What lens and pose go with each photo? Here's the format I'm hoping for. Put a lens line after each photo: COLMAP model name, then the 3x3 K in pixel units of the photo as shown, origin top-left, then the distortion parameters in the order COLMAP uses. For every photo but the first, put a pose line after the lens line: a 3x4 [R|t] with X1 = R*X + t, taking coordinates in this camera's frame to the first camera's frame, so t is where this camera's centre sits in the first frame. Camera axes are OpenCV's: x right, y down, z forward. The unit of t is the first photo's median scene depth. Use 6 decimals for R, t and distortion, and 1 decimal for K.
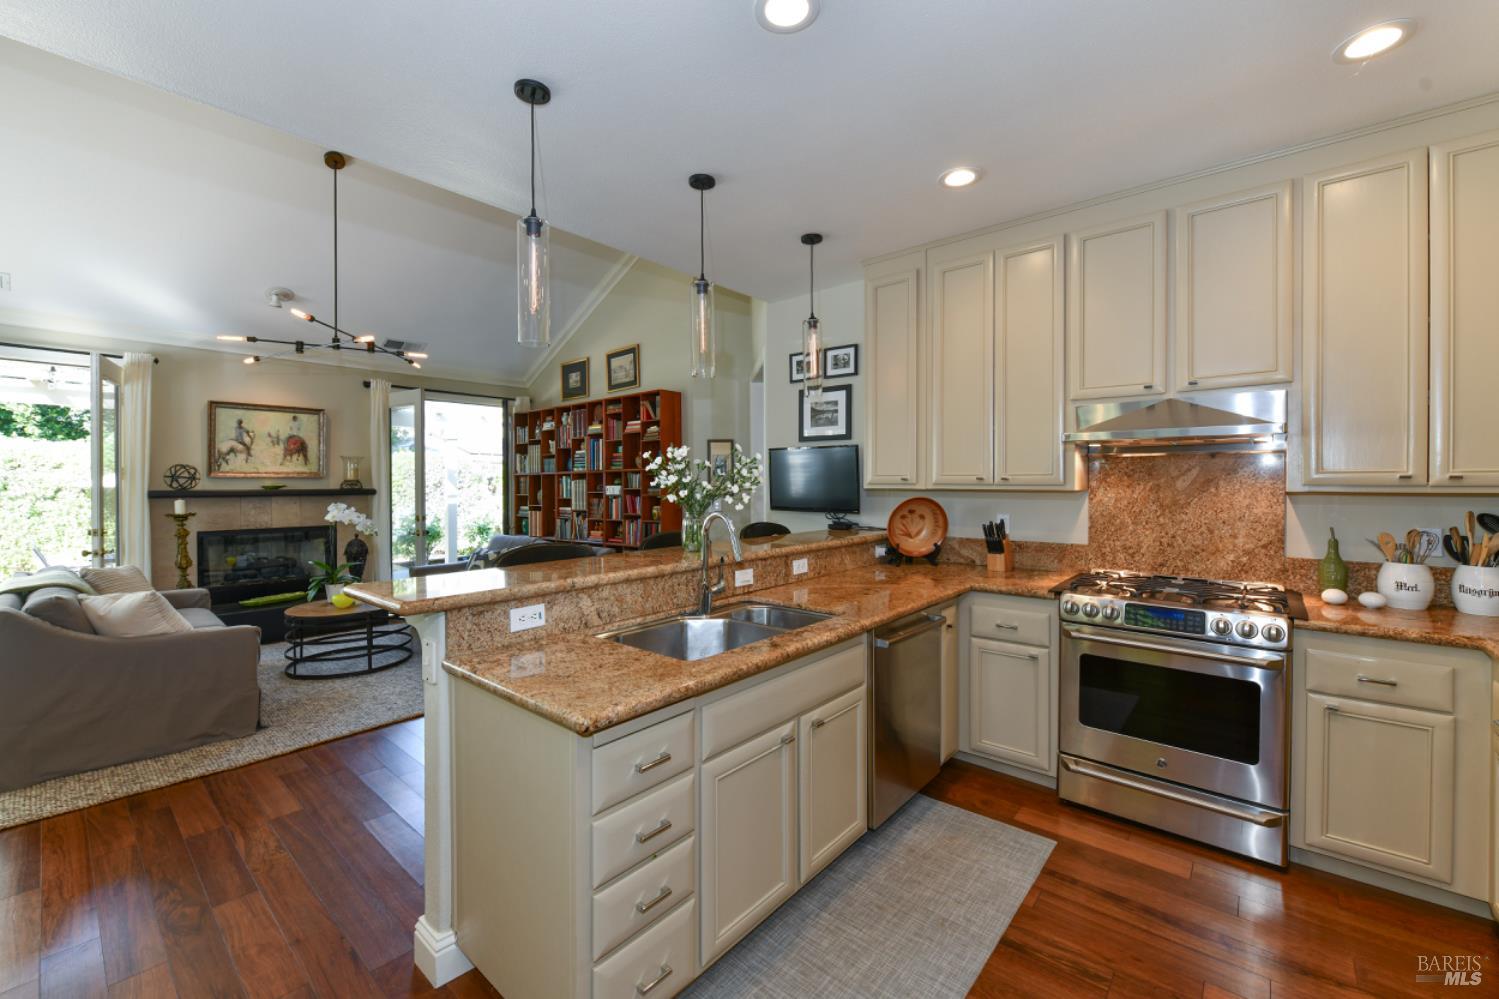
lens RADIAL K [[580.7, 0, 713.3], [0, 580.7, 487.3], [0, 0, 1]] dist [-0.000795, -0.000114]
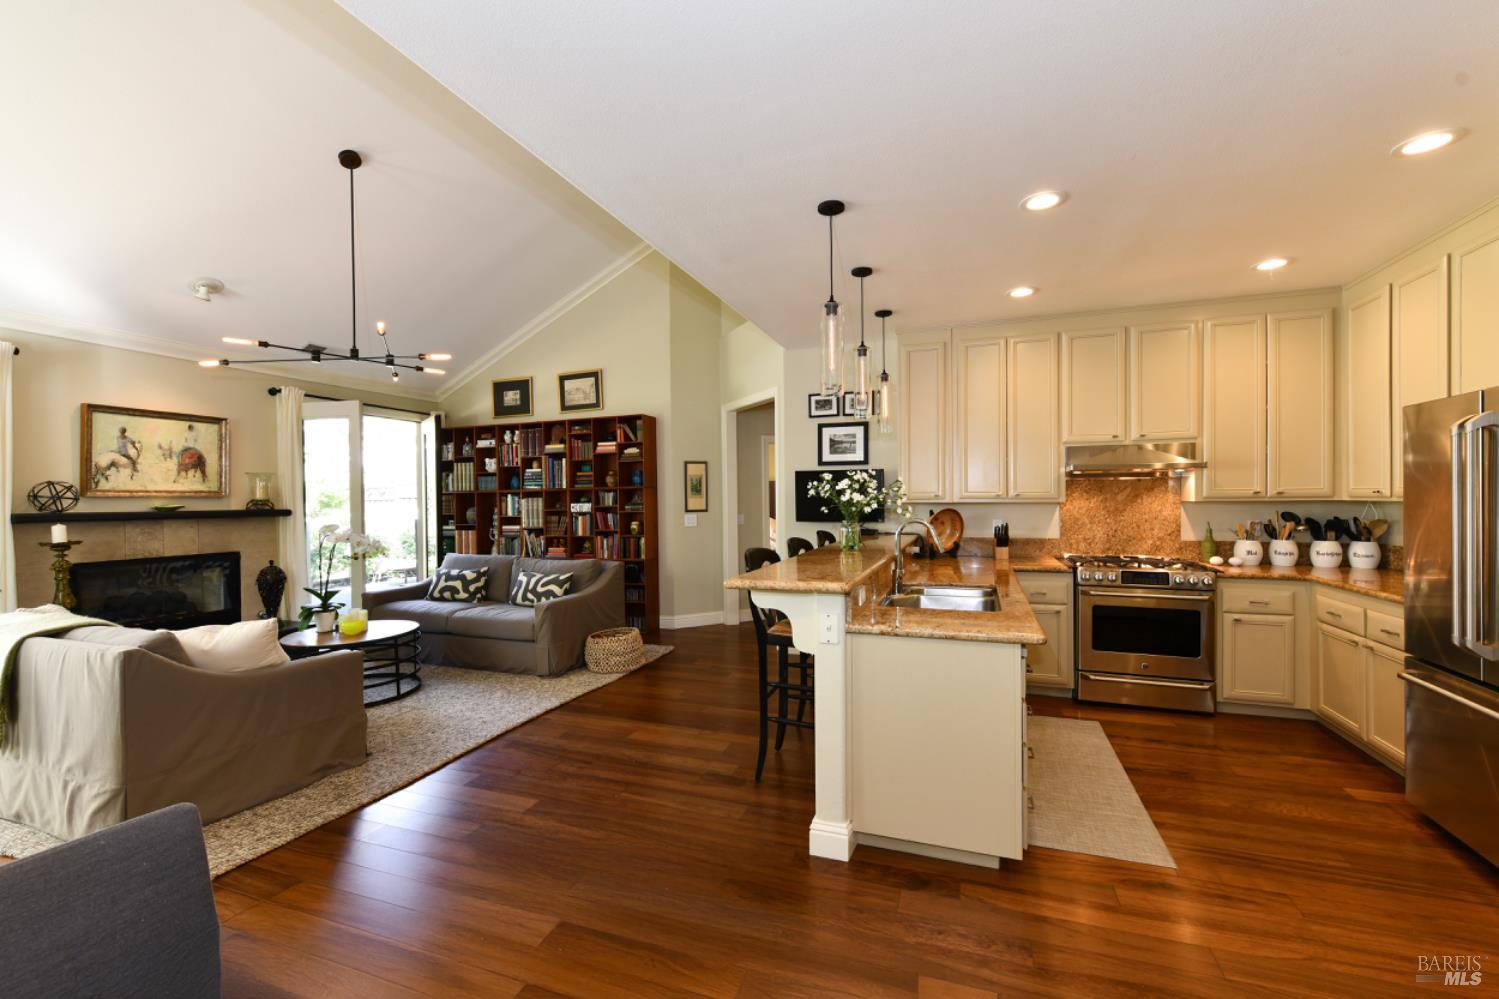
lens RADIAL K [[581.7, 0, 681.0], [0, 581.7, 505.7], [0, 0, 1]] dist [0.001596, -0.000988]
pose [[0.946818, -0.009624, 0.321626, -0.344457], [0.009268, 0.999954, 0.002640, 0.000535], [-0.321637, 0.000481, 0.946863, -0.050425]]
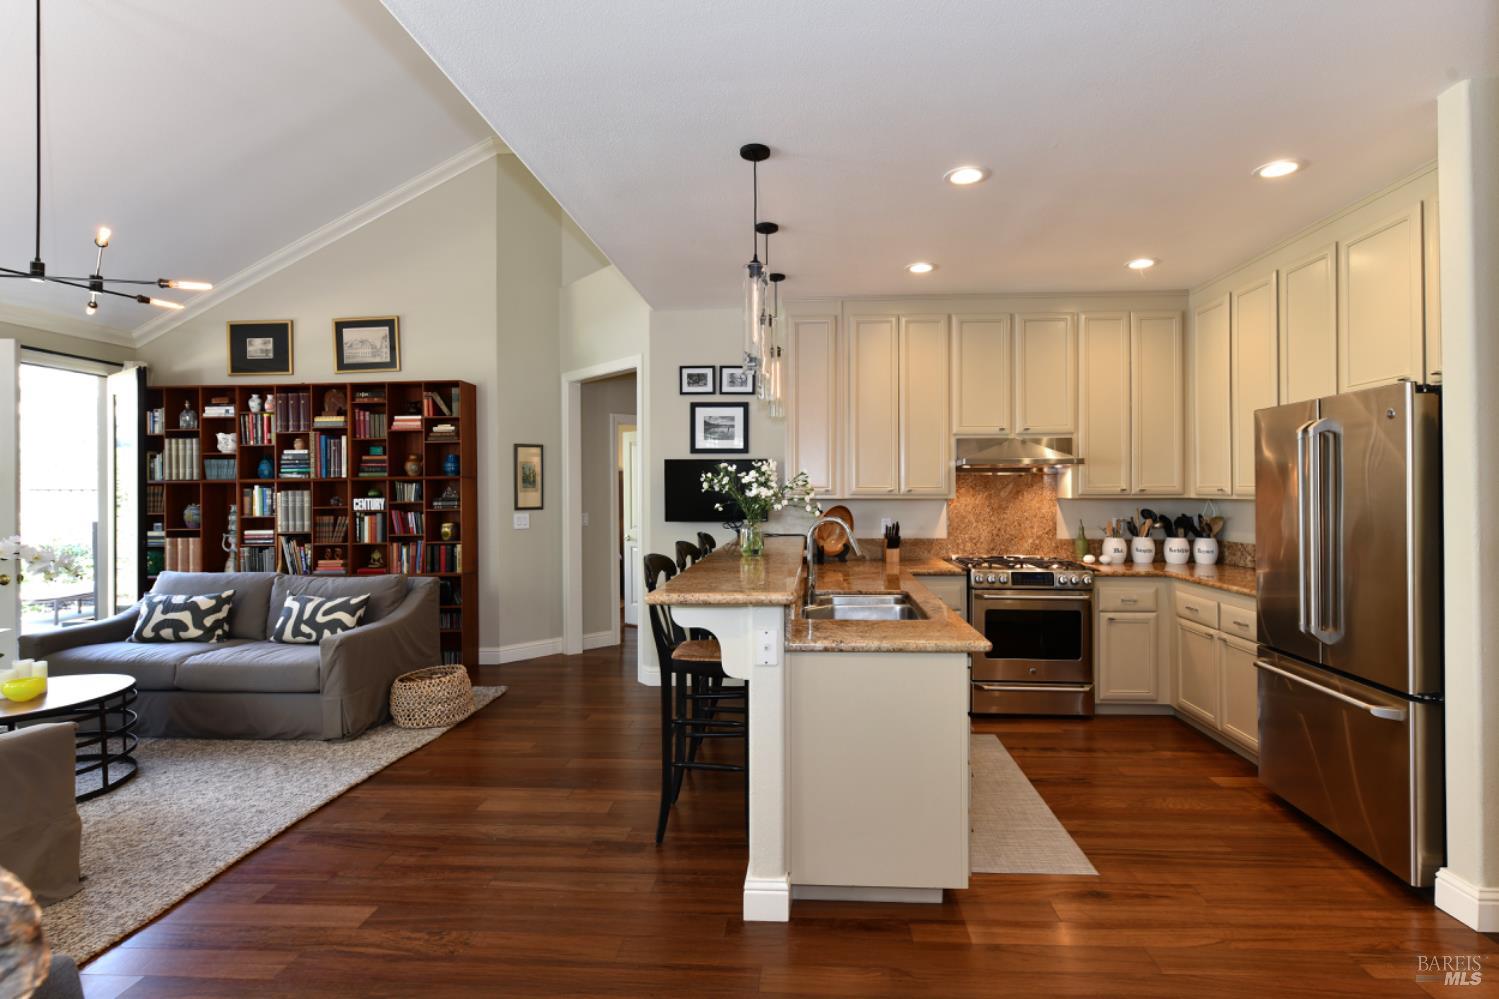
lens RADIAL K [[734.9, 0, 705.6], [0, 734.9, 491.9], [0, 0, 1]] dist [-0.000700, -0.000436]
pose [[0.817423, -0.000369, 0.576037, -0.372385], [0.006649, 0.999939, -0.008795, 0.000155], [-0.575999, 0.011020, 0.817376, -0.041601]]
